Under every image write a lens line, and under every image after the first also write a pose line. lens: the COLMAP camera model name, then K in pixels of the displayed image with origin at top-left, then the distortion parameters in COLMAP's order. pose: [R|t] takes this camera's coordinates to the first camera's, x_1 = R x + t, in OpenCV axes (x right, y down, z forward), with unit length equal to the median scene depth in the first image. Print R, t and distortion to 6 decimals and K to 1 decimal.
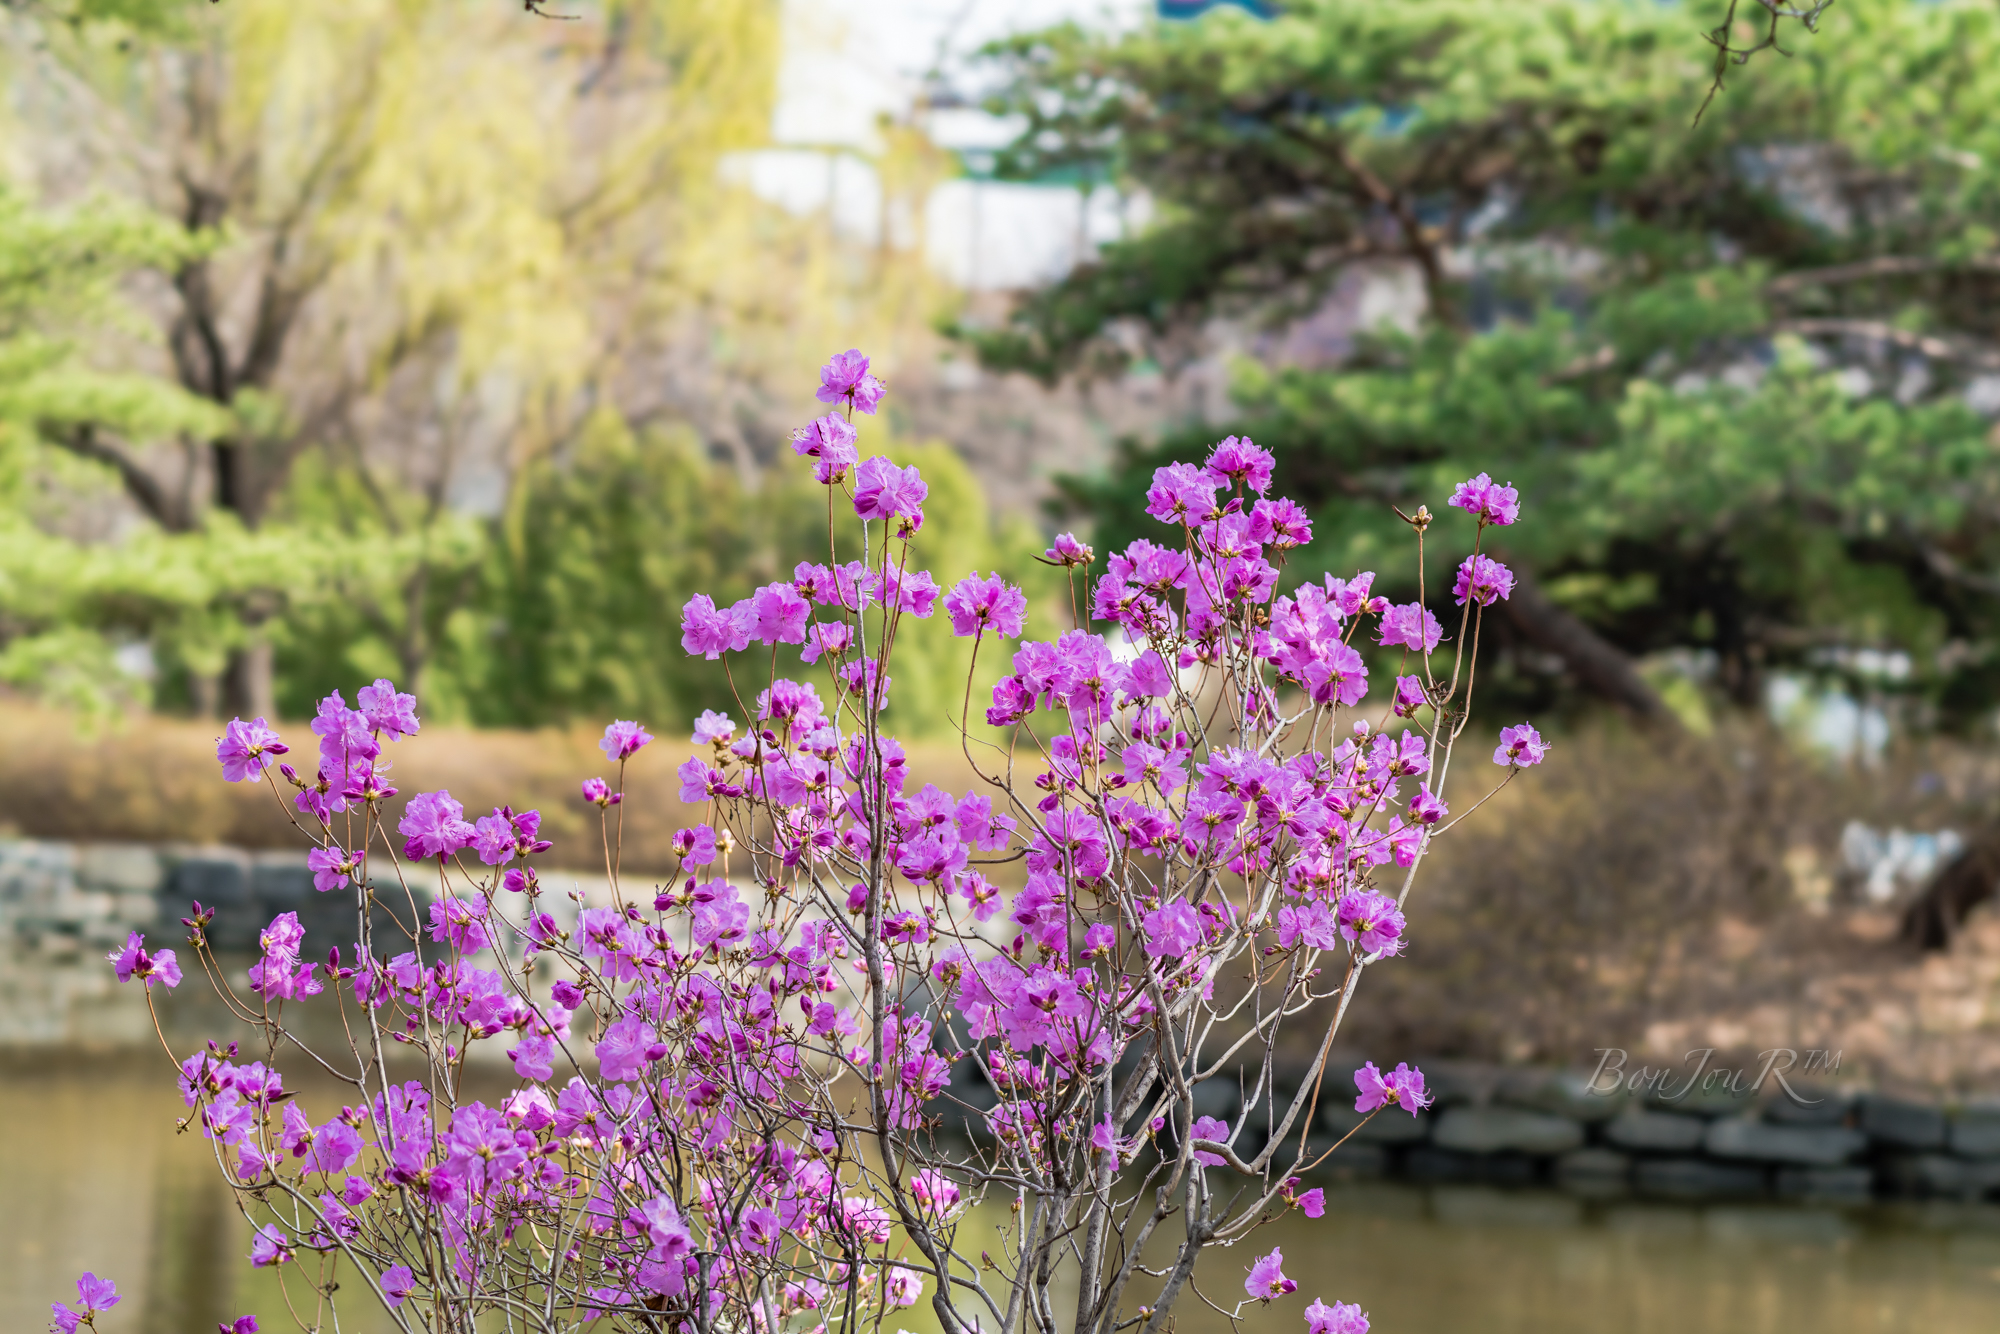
lens RADIAL K [[5859.0, 0, 1000.0], [0, 5859.0, 667.0], [0, 0, 1]] dist [-0.015164, -0.040338]
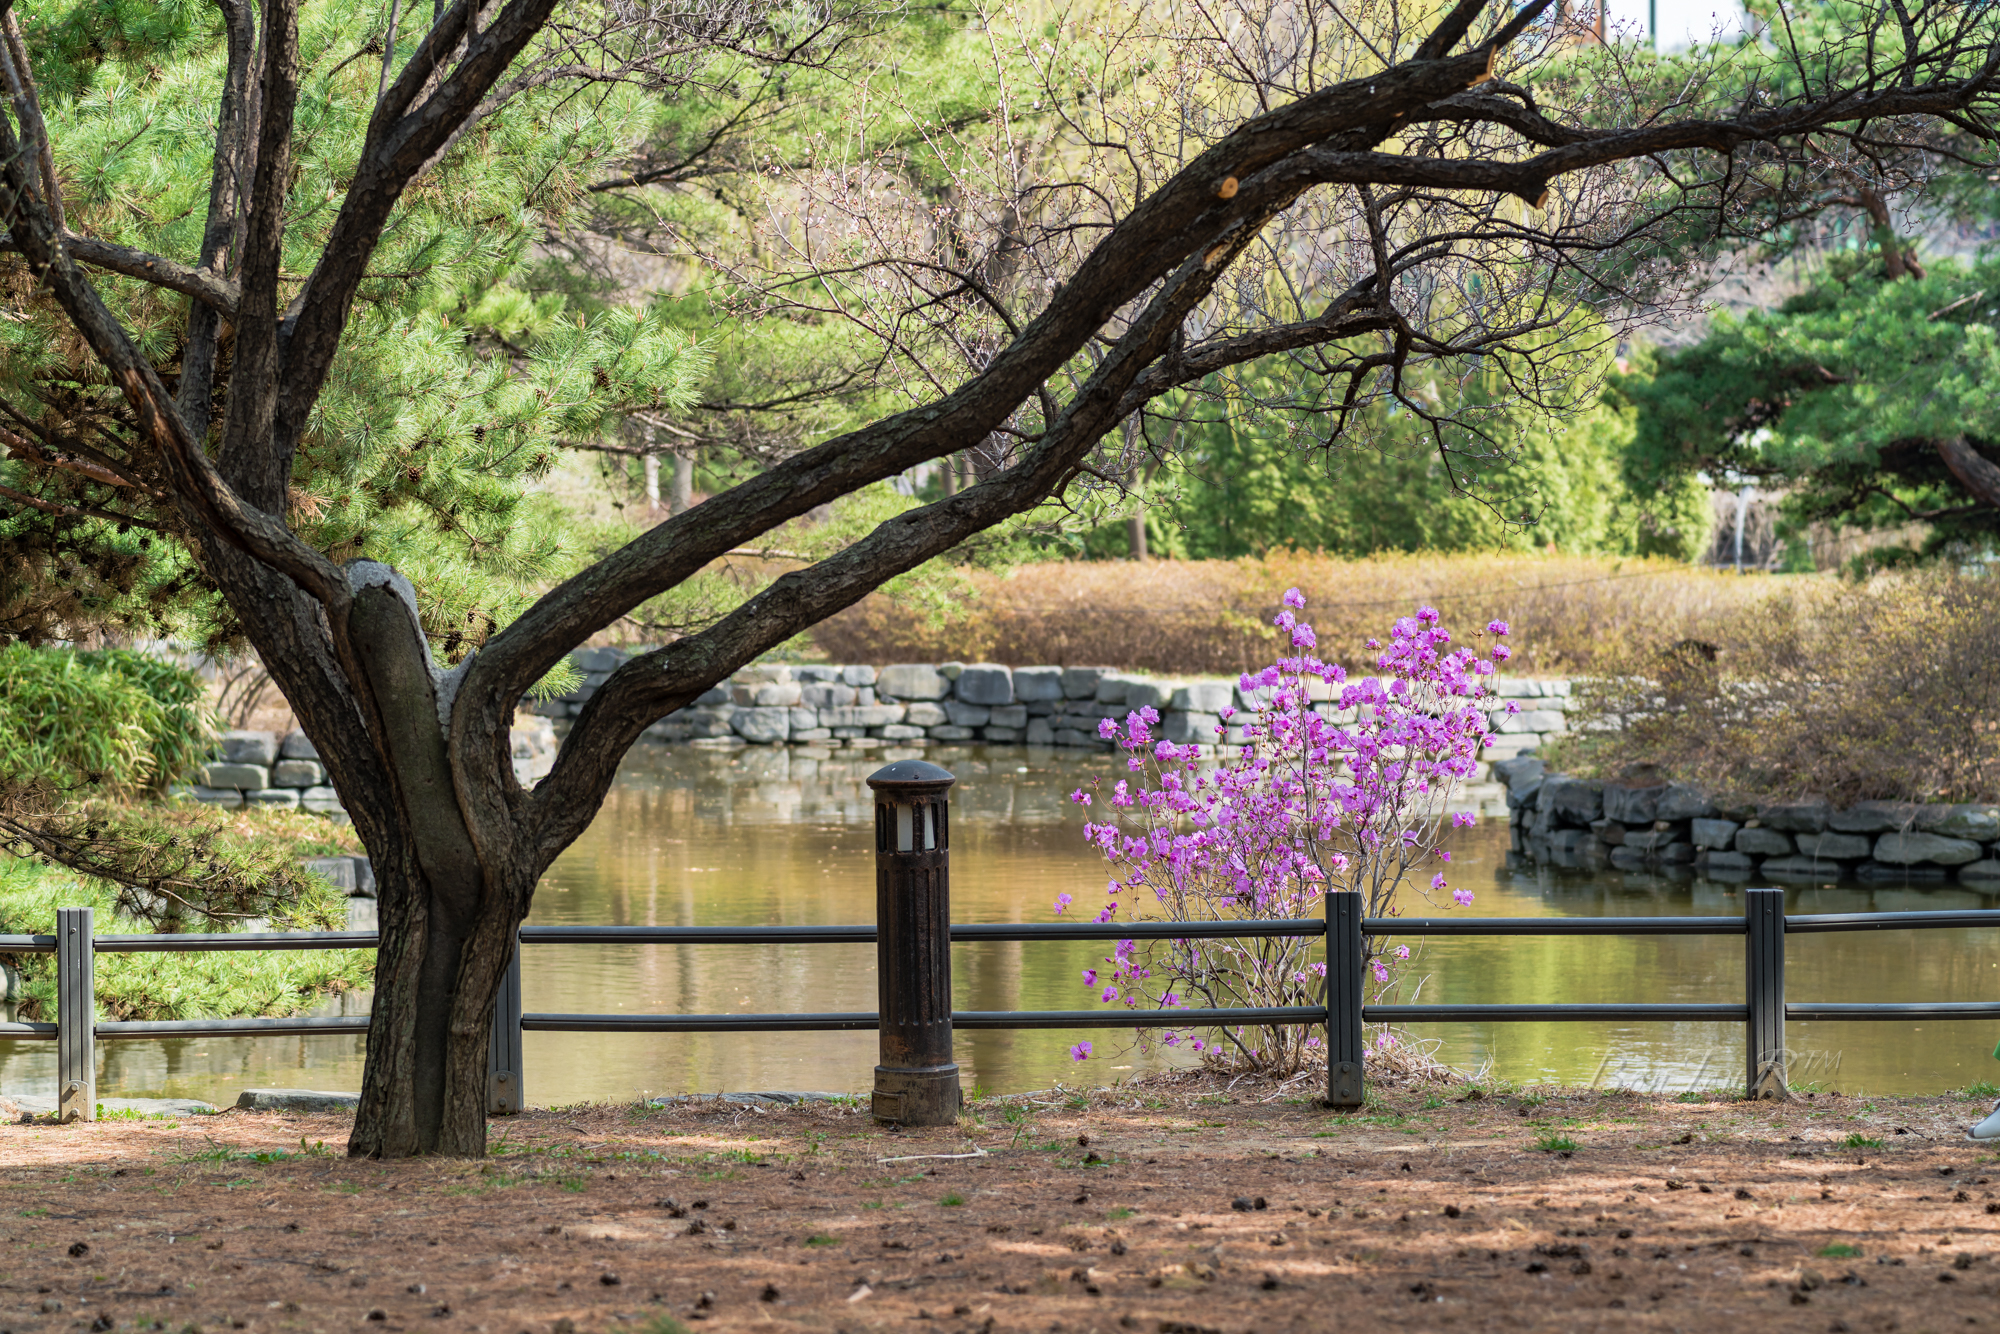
lens RADIAL K [[5859.0, 0, 1000.0], [0, 5859.0, 667.0], [0, 0, 1]] dist [-0.015164, -0.040338]
pose [[0.991665, -0.037585, -0.123242, 0.034615], [0.042594, 0.998360, 0.038257, -0.023643], [0.121602, -0.043188, 0.991639, -0.358805]]
